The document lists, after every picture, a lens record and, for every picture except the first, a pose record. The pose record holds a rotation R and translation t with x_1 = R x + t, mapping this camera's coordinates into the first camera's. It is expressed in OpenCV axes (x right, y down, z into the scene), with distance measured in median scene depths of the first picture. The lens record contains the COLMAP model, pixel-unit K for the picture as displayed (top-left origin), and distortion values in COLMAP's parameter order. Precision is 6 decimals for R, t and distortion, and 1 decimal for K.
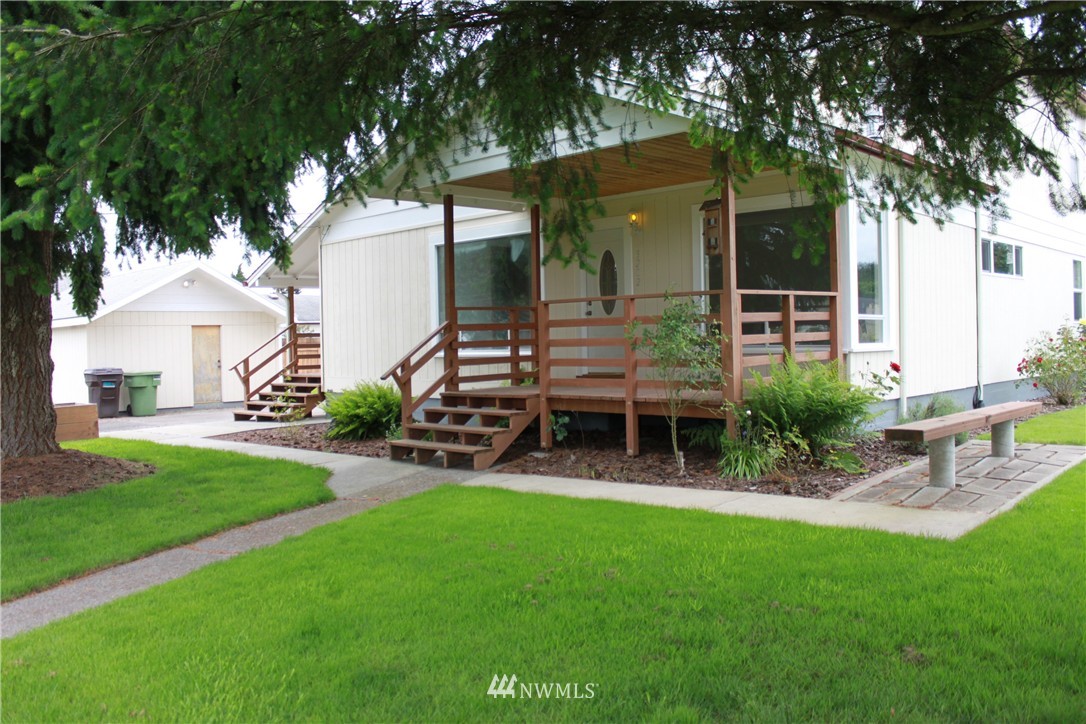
lens RADIAL K [[910.5, 0, 537.4], [0, 910.5, 364.1], [0, 0, 1]] dist [-0.150724, 0.108906]
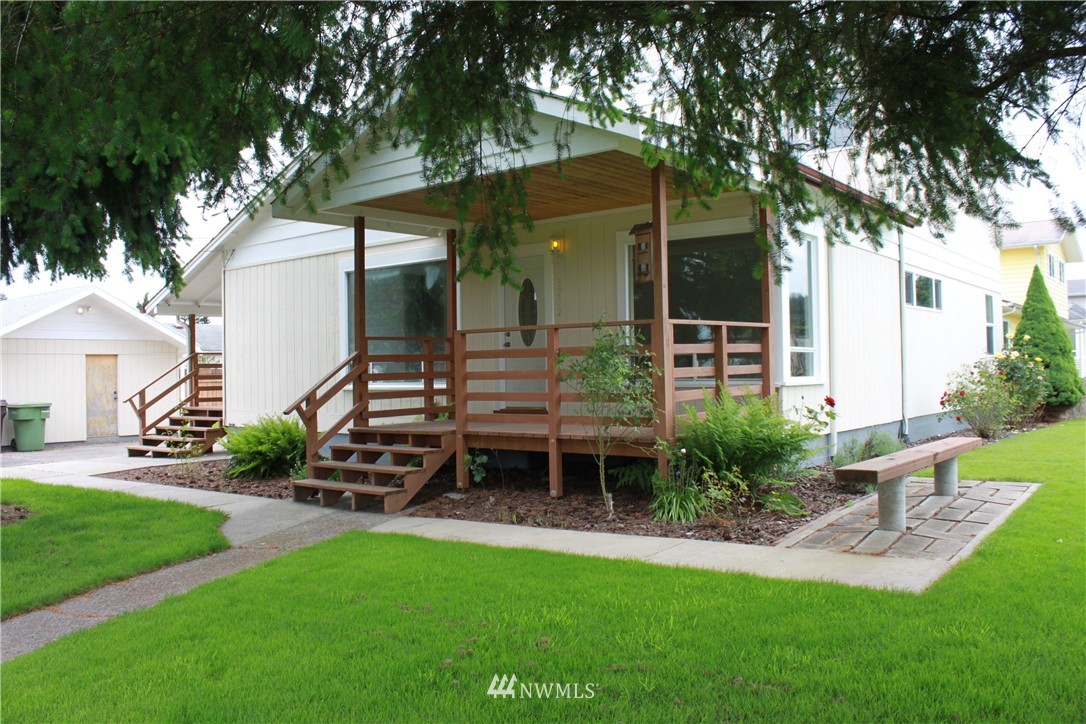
lens RADIAL K [[910.5, 0, 537.8], [0, 910.5, 358.1], [0, 0, 1]] dist [-0.150724, 0.108906]
pose [[0.995351, 0.006026, 0.096120, -0.004343], [-0.001916, 0.999082, -0.042789, -0.001527], [-0.096290, 0.042406, 0.994450, 0.074000]]
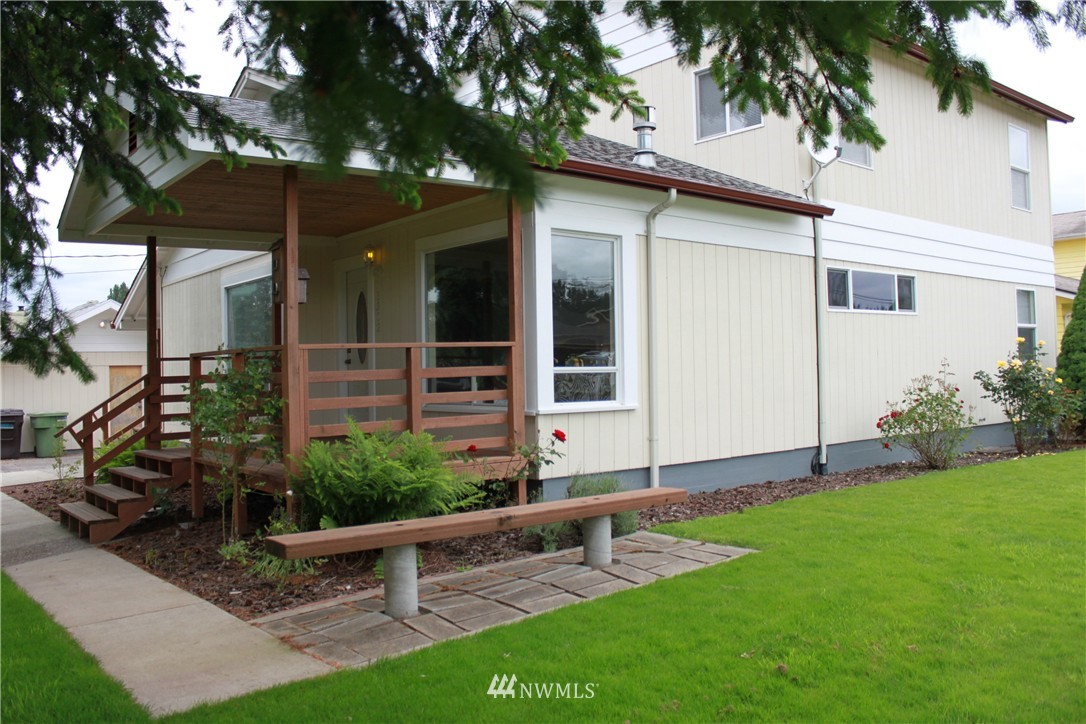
lens RADIAL K [[910.5, 0, 535.0], [0, 910.5, 354.7], [0, 0, 1]] dist [-0.150724, 0.108906]
pose [[0.993131, -0.001813, -0.116991, 0.502215], [-0.003384, 0.999016, -0.044215, -0.034882], [0.116956, 0.044307, 0.992148, 0.193786]]
